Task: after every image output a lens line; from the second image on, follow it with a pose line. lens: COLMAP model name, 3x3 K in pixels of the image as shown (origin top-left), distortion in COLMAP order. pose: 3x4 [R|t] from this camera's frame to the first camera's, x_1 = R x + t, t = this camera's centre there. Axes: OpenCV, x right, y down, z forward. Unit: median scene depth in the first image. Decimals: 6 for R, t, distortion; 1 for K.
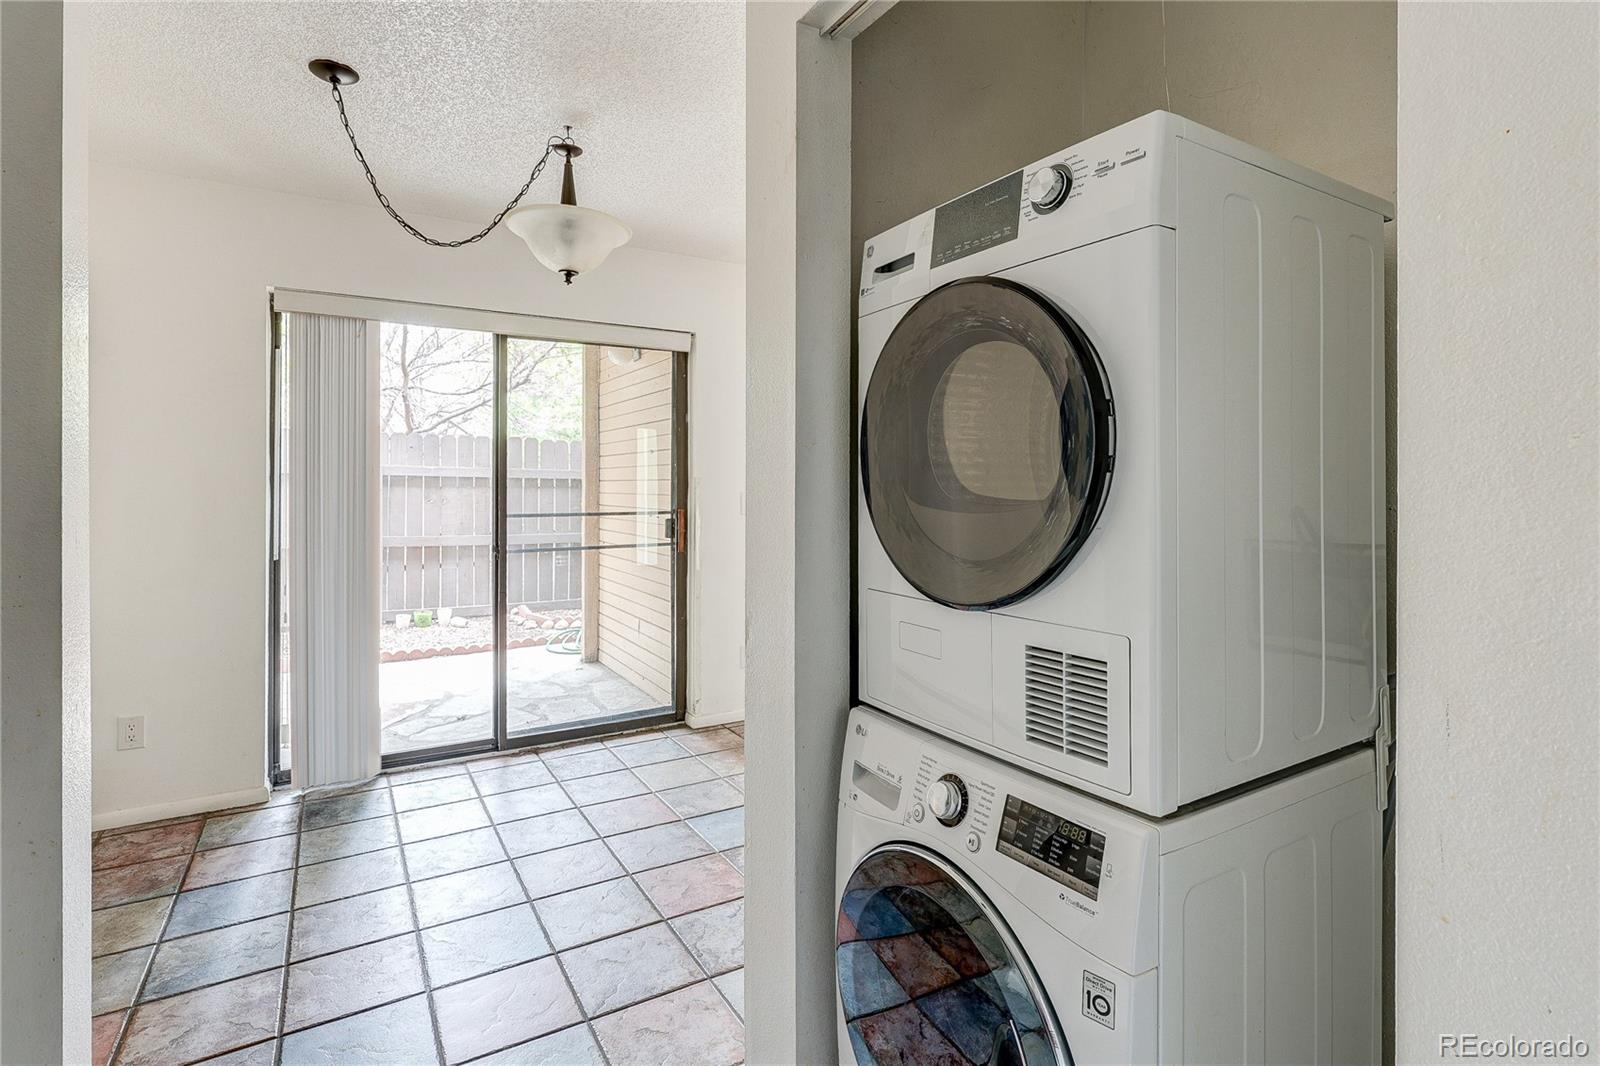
lens RADIAL K [[756.6, 0, 789.4], [0, 756.6, 481.6], [0, 0, 1]] dist [-0.004094, 0.000831]
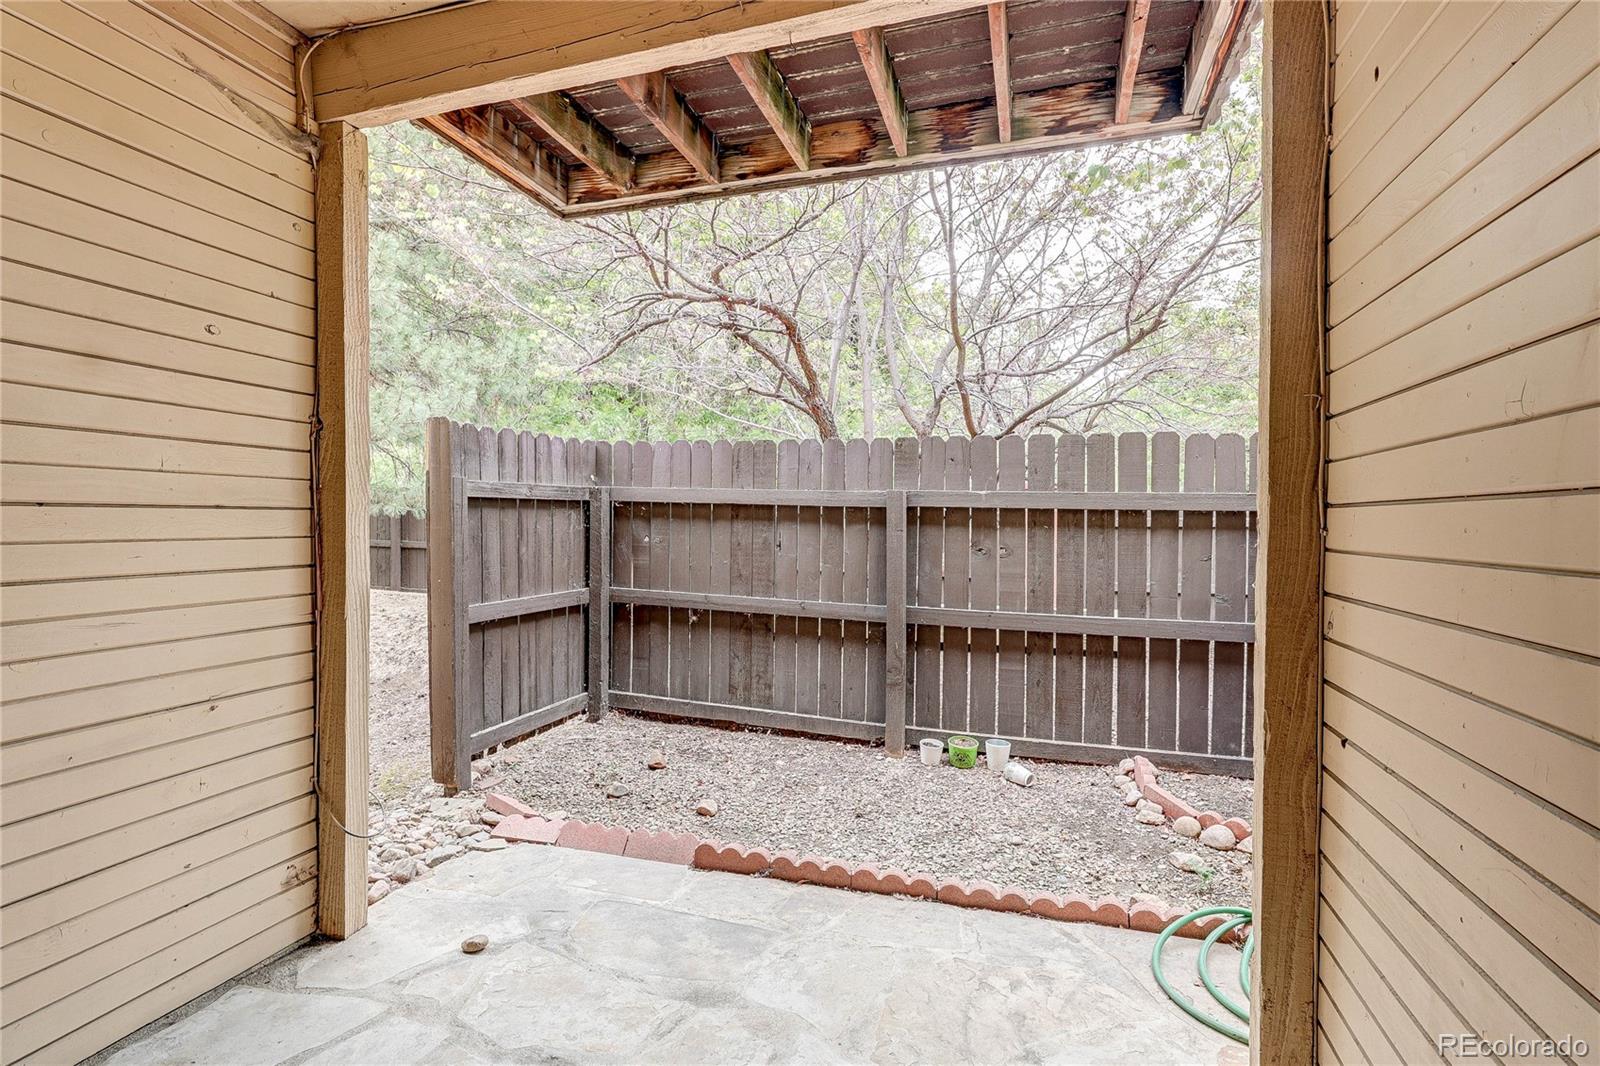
lens RADIAL K [[756.6, 0, 783.8], [0, 756.6, 532.2], [0, 0, 1]] dist [-0.004094, 0.000831]
pose [[0.653096, 0.013812, -0.757149, -0.283017], [-0.003826, 0.999881, 0.014939, 0.006088], [0.757265, -0.006859, 0.653072, 1.086183]]
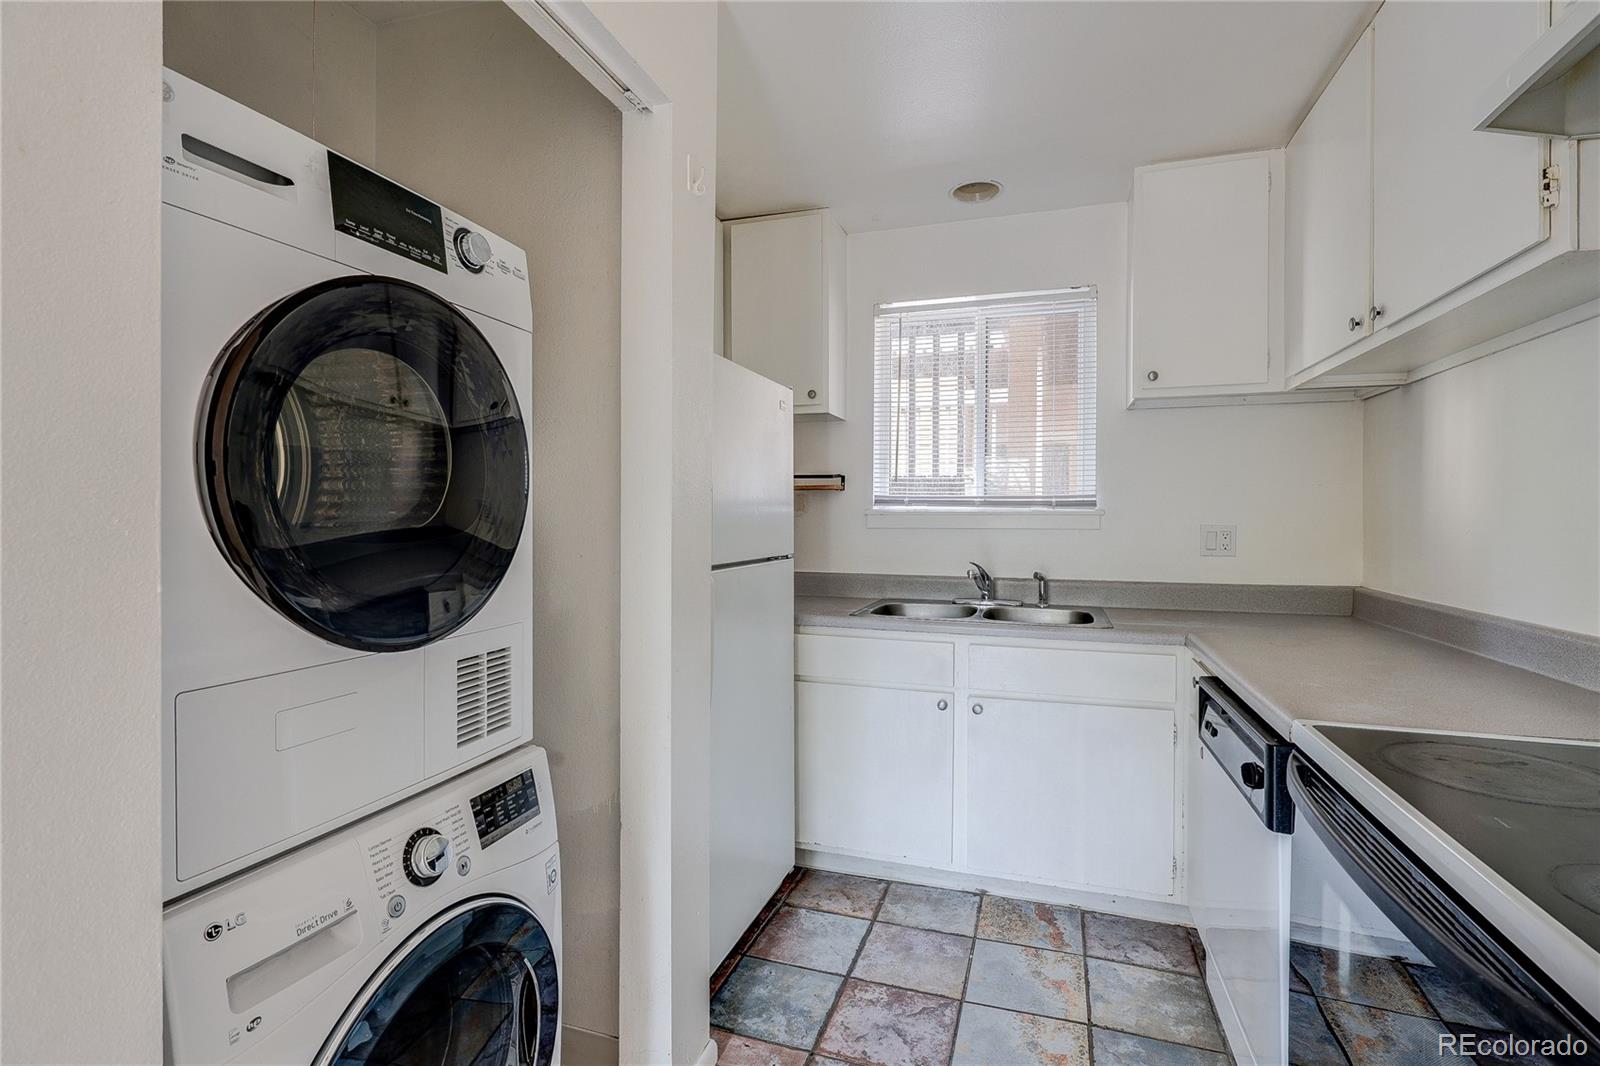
lens RADIAL K [[756.6, 0, 806.0], [0, 756.6, 531.4], [0, 0, 1]] dist [-0.004094, 0.000831]
pose [[-0.661278, -0.013417, 0.750021, -0.231482], [-0.004345, 0.999892, 0.014056, 0.004203], [-0.750128, 0.006037, -0.661265, 0.377429]]
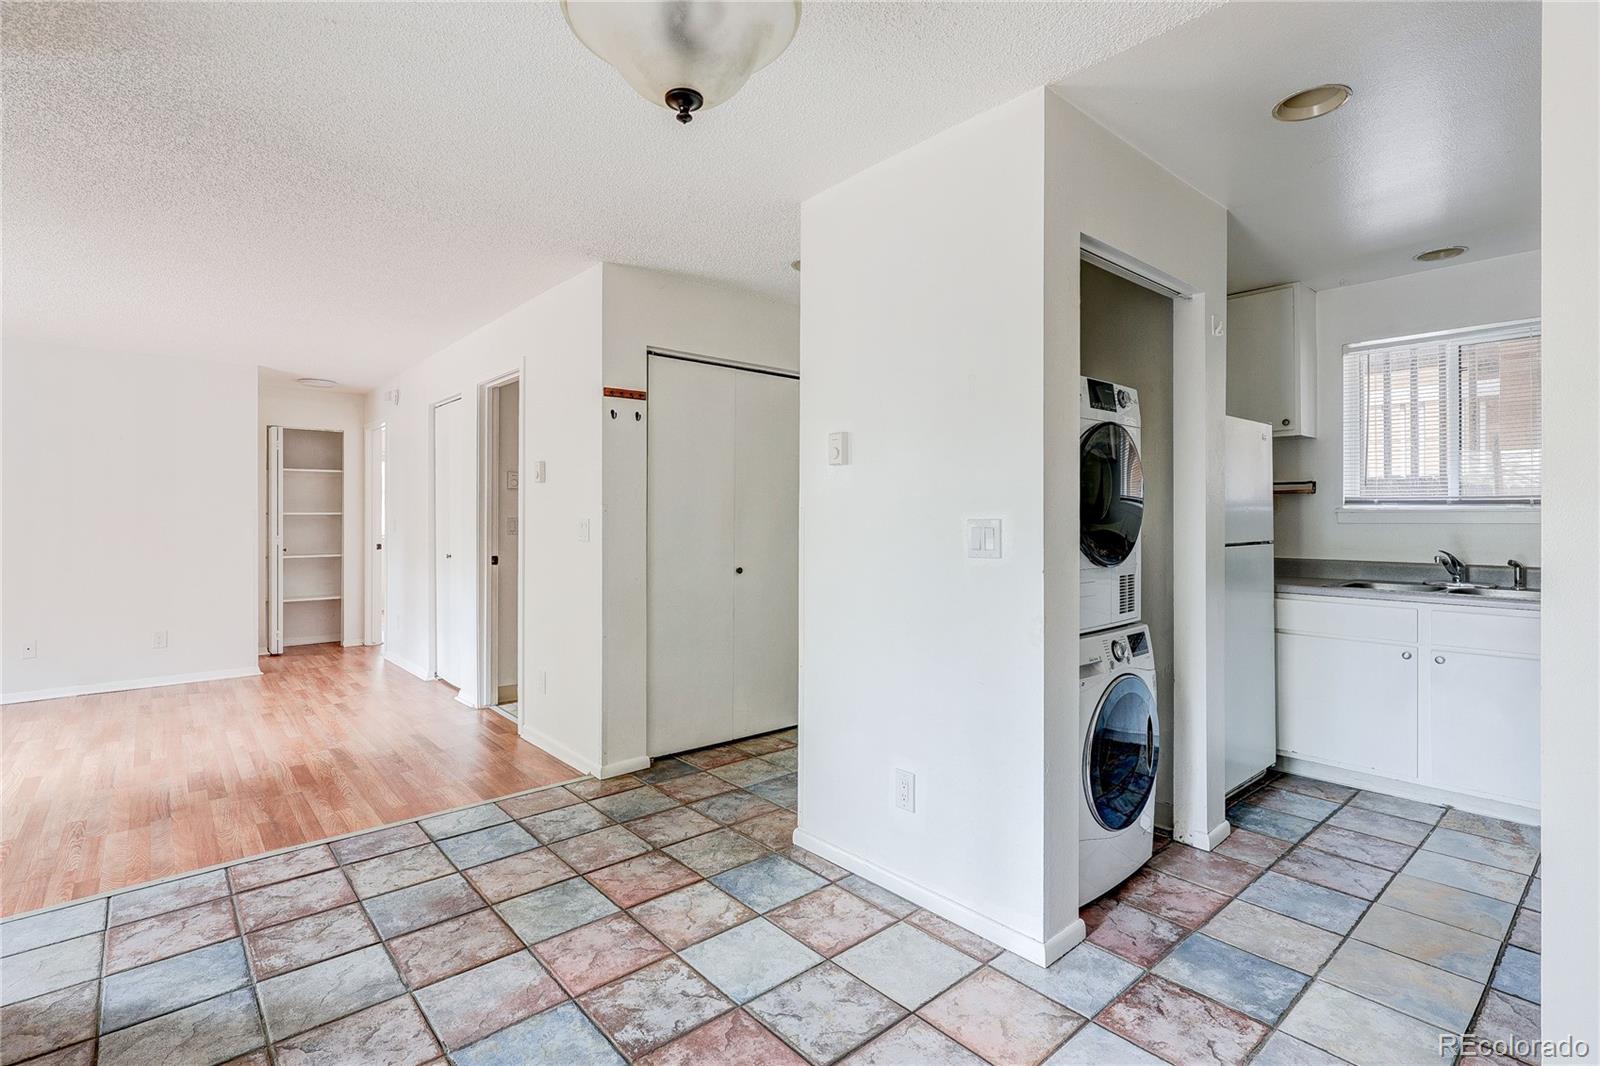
lens RADIAL K [[756.6, 0, 806.3], [0, 756.6, 508.3], [0, 0, 1]] dist [-0.004094, 0.000831]
pose [[-0.182009, 0.010244, 0.983244, -0.565052], [-0.004447, 0.999927, -0.011241, 0.007063], [-0.983287, -0.006418, -0.181950, 0.709470]]
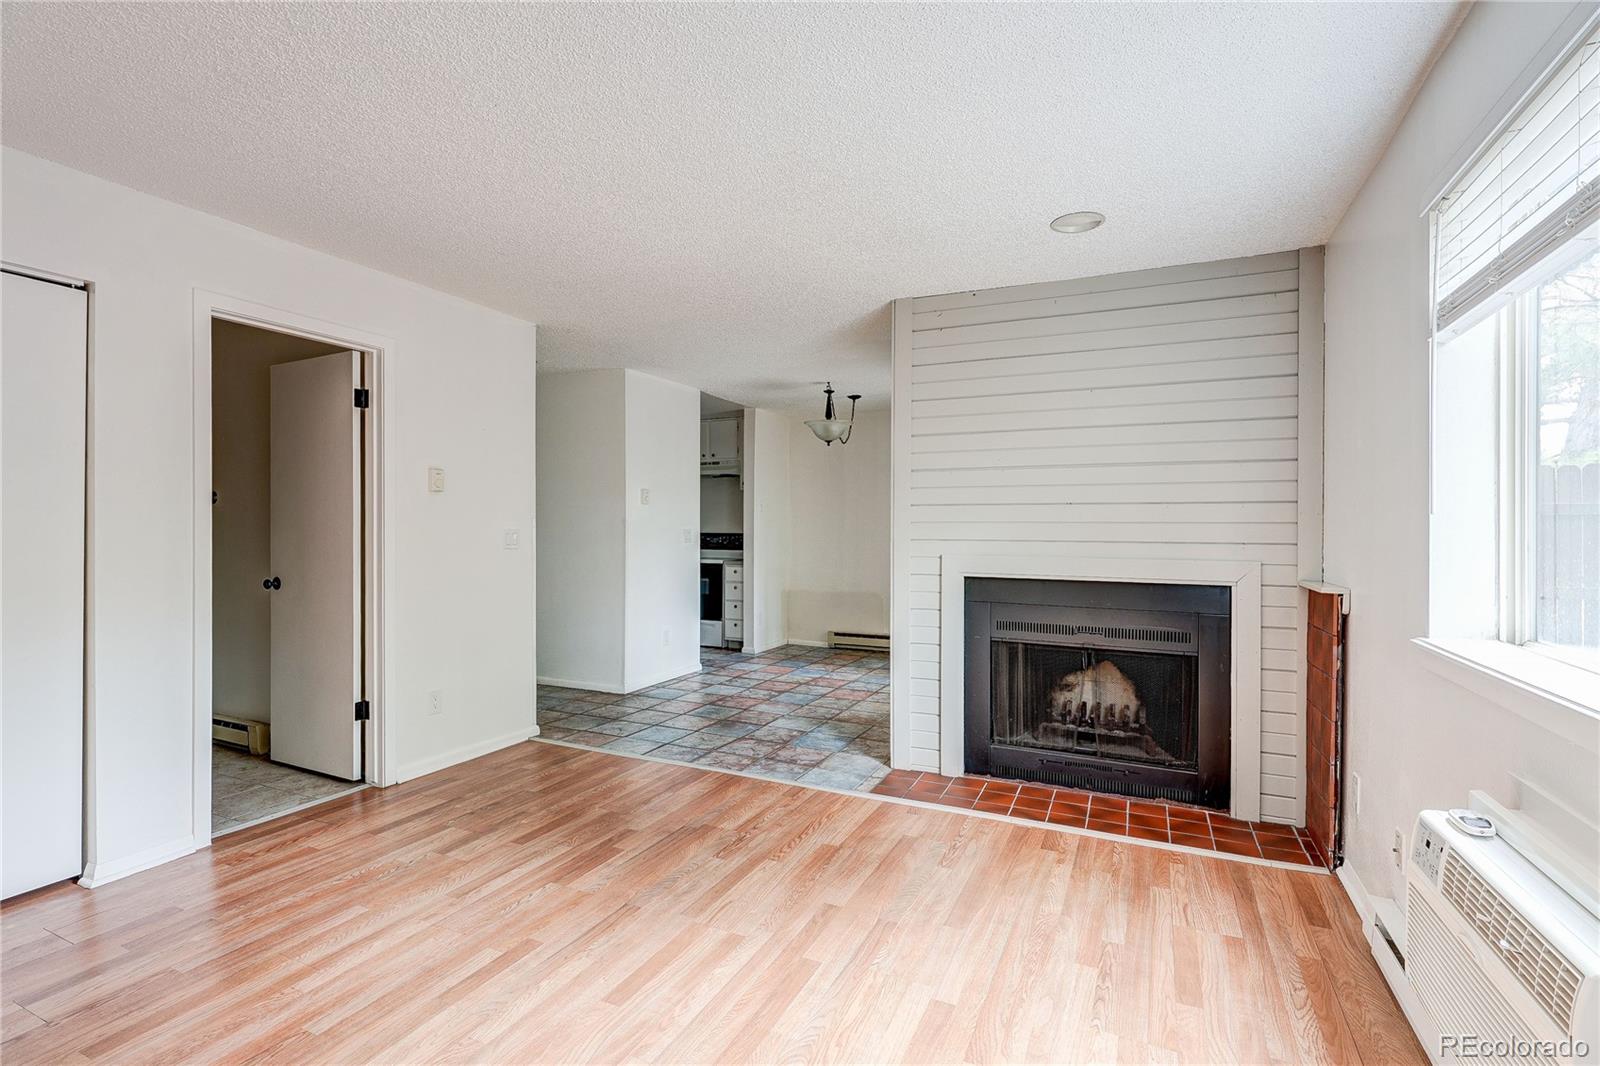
lens RADIAL K [[756.6, 0, 807.8], [0, 756.6, 532.6], [0, 0, 1]] dist [-0.004094, 0.000831]
pose [[-0.816725, -0.002654, -0.577021, 0.820433], [-0.004221, 0.999990, 0.001376, 0.013654], [0.577012, 0.003559, -0.816728, 2.071987]]
